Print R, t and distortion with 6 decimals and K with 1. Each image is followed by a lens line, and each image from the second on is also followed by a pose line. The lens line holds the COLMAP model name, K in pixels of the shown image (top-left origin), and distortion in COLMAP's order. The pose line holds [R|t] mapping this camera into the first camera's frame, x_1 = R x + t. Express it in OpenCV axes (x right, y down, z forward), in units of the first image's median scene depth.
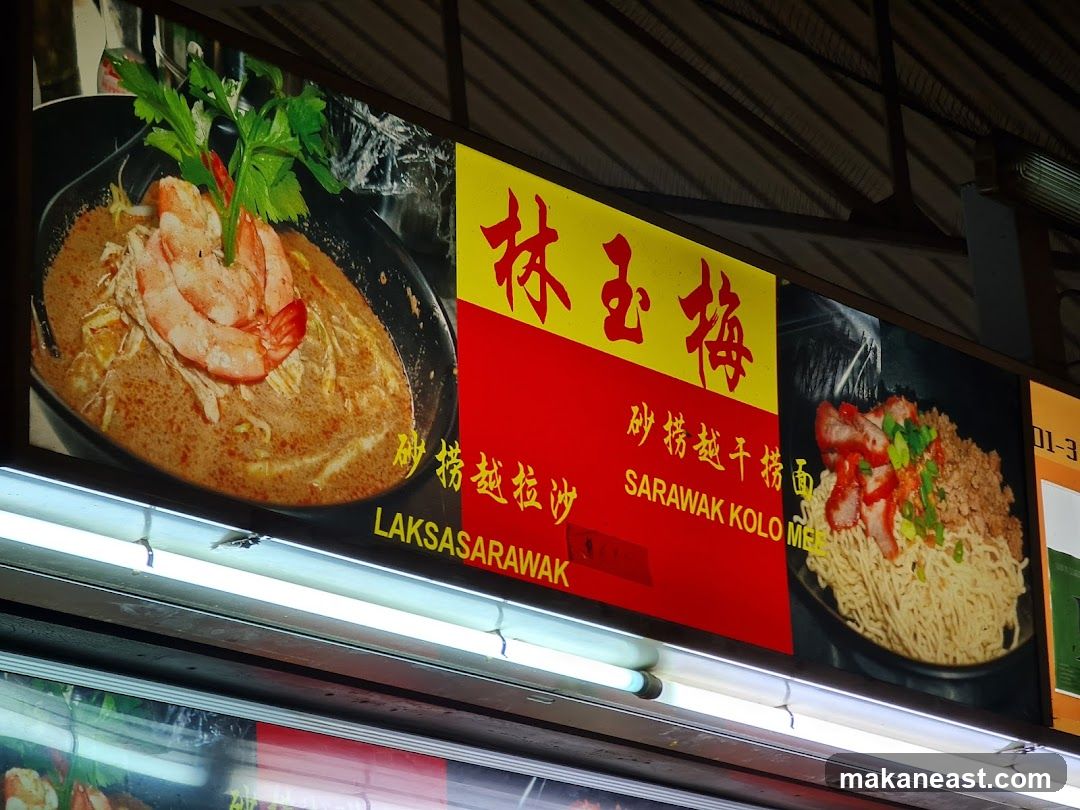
lens RADIAL K [[3802.8, 0, 540.0], [0, 3802.8, 405.0], [0, 0, 1]] dist [0.165528, 4.025008]
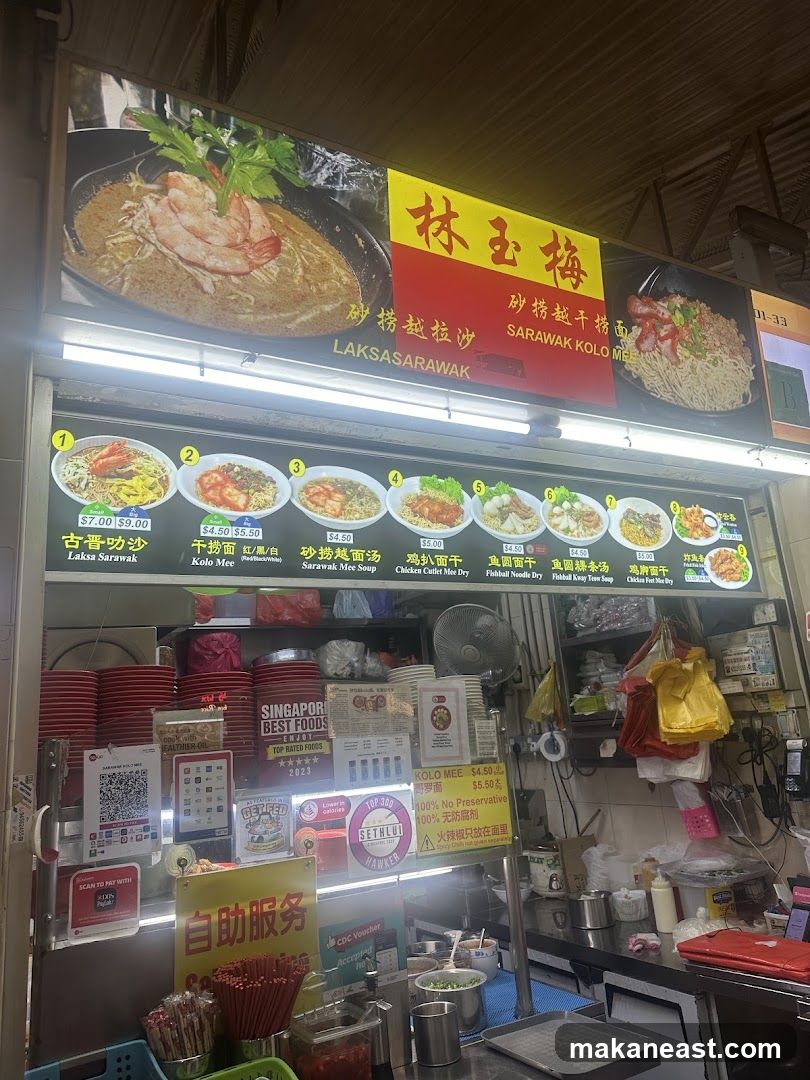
lens RADIAL K [[755.6, 0, 400.6], [0, 755.6, 532.0], [0, 0, 1]] dist [0.151164, -0.309594]
pose [[0.914624, -0.107691, -0.389699, 0.127344], [0.136942, 0.989416, 0.047983, 0.107873], [0.380407, -0.097252, 0.919692, 0.615341]]
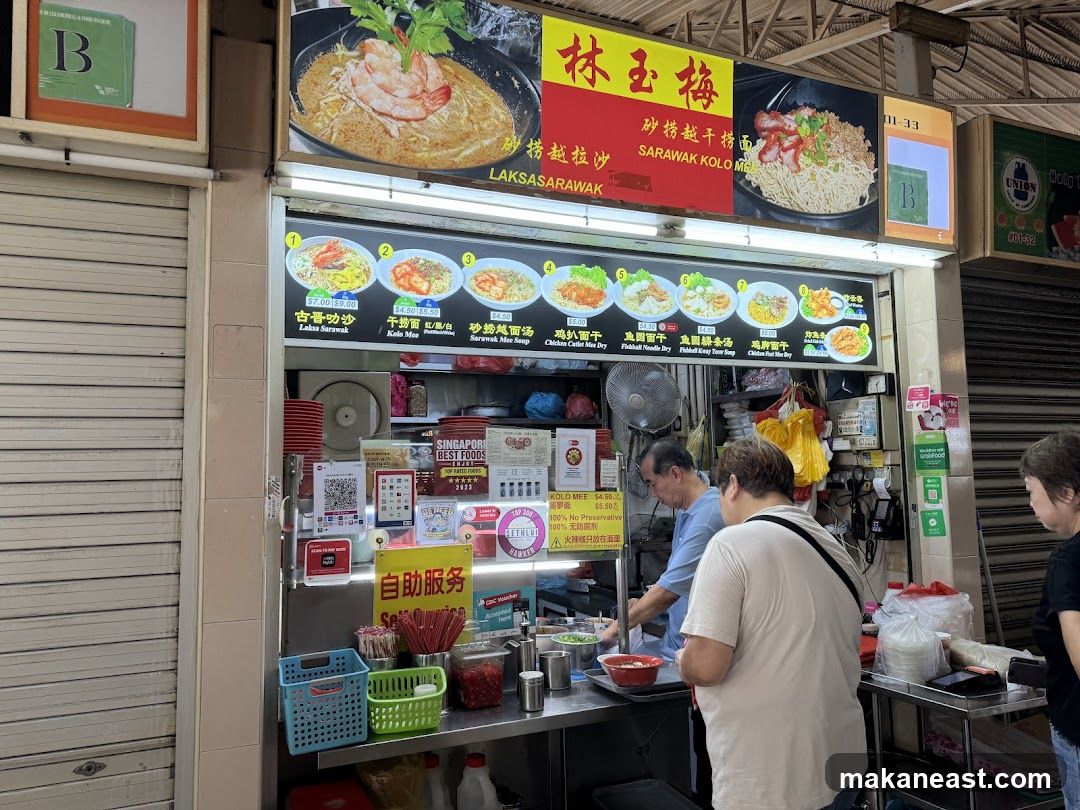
lens RADIAL K [[755.6, 0, 531.3], [0, 755.6, 403.9], [0, 0, 1]] dist [0.151164, -0.309594]
pose [[0.863744, 0.007545, -0.503874, 0.232587], [0.111775, 0.972113, 0.206162, 0.075483], [0.491378, -0.234391, 0.838814, 0.523867]]
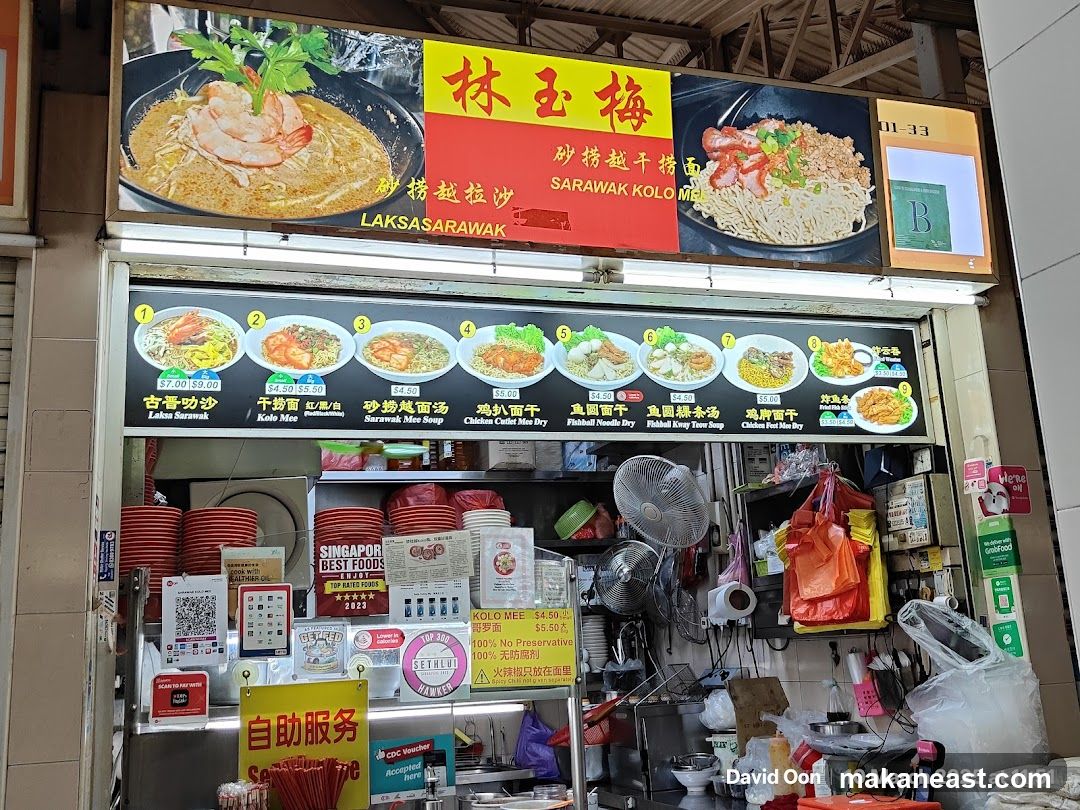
lens RADIAL K [[1095.7, 0, 540.0], [0, 1095.7, 405.0], [0, 0, 1]] dist [0.122236, -0.454688]
pose [[0.824725, -0.102735, -0.556124, 0.365507], [0.168004, 0.983475, 0.067467, 0.105066], [0.540003, -0.149072, 0.828356, 0.498208]]
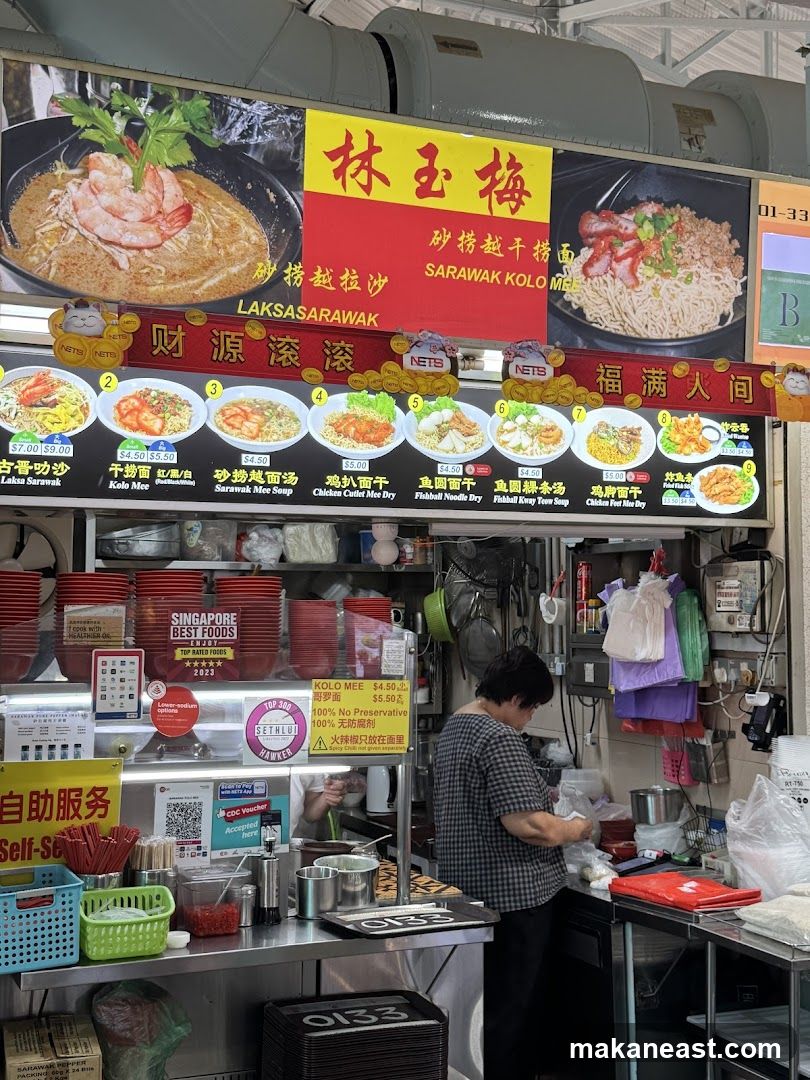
lens RADIAL K [[1373.7, 0, 405.0], [0, 1373.7, 540.0], [0, 0, 1]] dist [0.223307, -0.537135]
pose [[0.868820, 0.049533, -0.492643, 0.417302], [0.085189, 0.965190, 0.247285, -0.027133], [0.487744, -0.256815, 0.834357, 0.341499]]
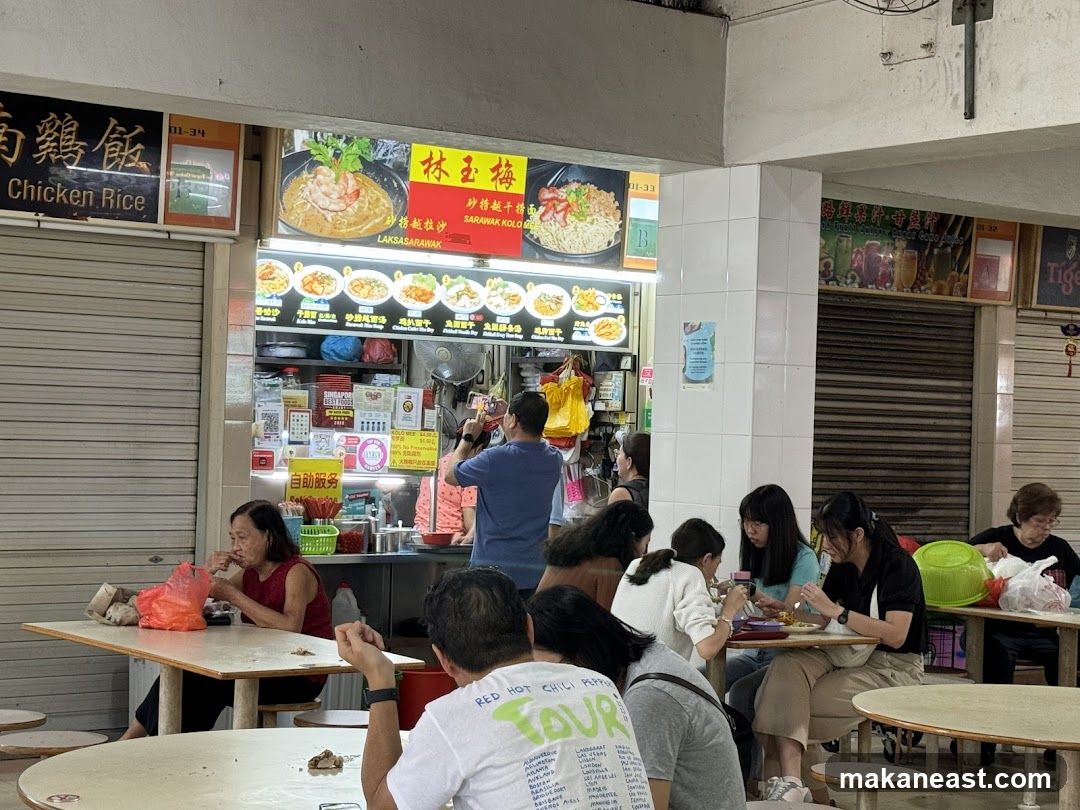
lens RADIAL K [[1925.8, 0, 540.0], [0, 1925.8, 430.8], [0, 0, 1]] dist [0.016059, 0.486007]
pose [[0.948576, 0.095604, -0.301766, 0.790088], [0.000325, 0.953007, 0.302948, -0.412995], [0.316549, -0.287467, 0.903969, -0.965854]]
